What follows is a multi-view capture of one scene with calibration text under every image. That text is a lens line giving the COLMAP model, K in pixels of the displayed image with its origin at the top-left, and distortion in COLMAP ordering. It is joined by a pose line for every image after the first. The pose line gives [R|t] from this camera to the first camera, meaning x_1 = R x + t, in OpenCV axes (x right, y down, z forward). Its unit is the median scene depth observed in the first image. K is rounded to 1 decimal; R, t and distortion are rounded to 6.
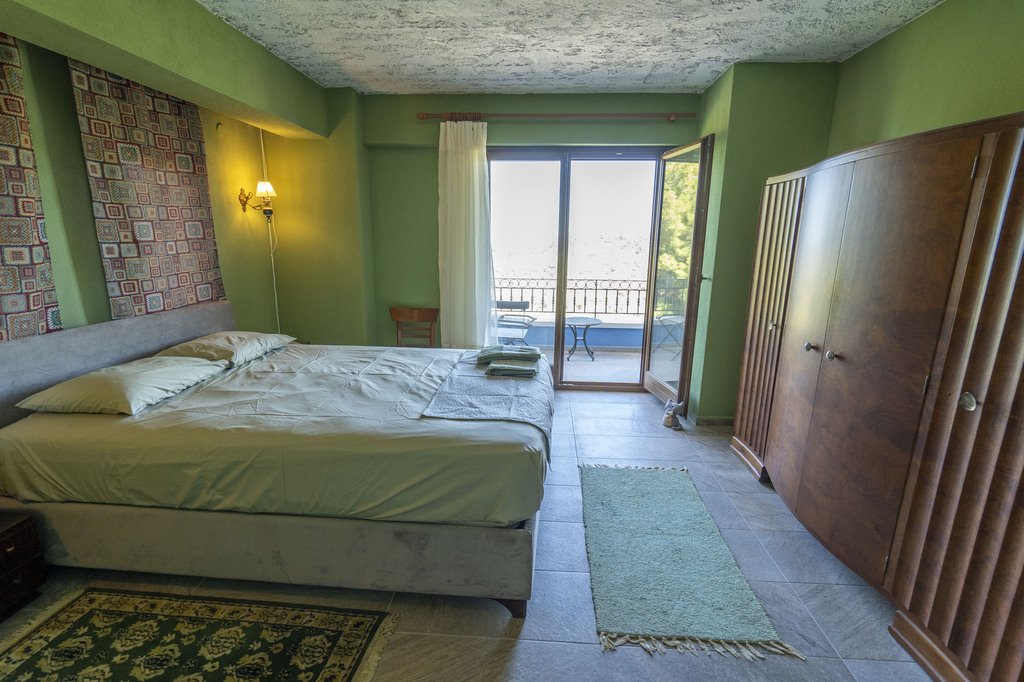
lens RADIAL K [[510.8, 0, 490.1], [0, 510.8, 410.7], [0, 0, 1]] dist [-0.003035, 0.001078]
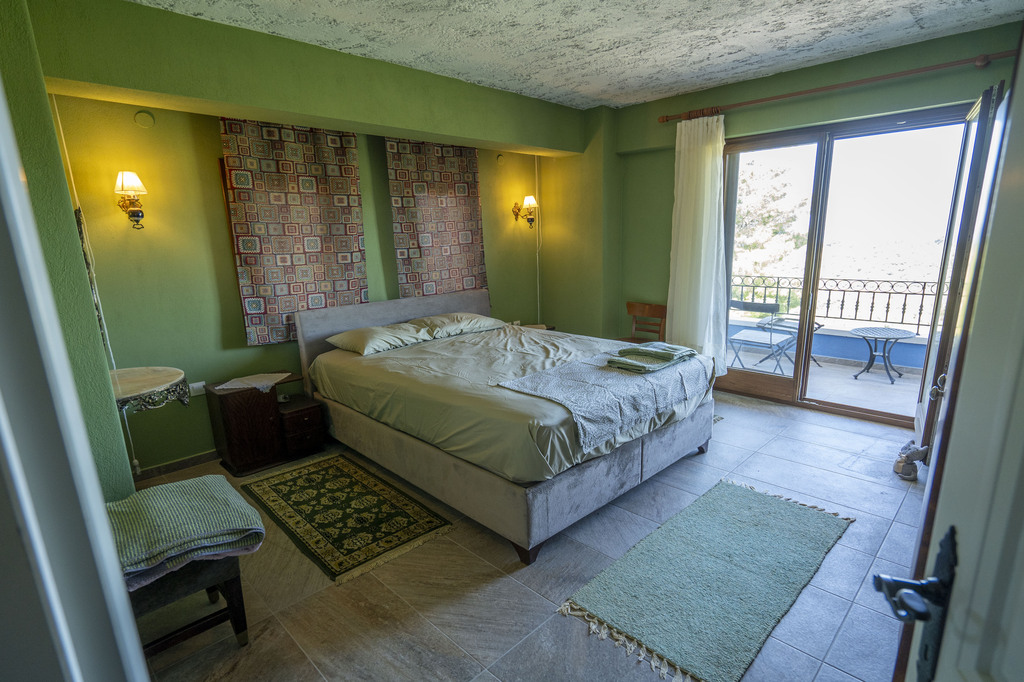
lens RADIAL K [[485.3, 0, 490.9], [0, 485.3, 415.6], [0, 0, 1]] dist [-0.000490, 0.000734]
pose [[0.755202, 0.200283, -0.624145, 0.473921], [-0.179729, 0.978955, 0.096672, -0.021409], [0.630371, 0.039170, 0.775305, 0.040823]]
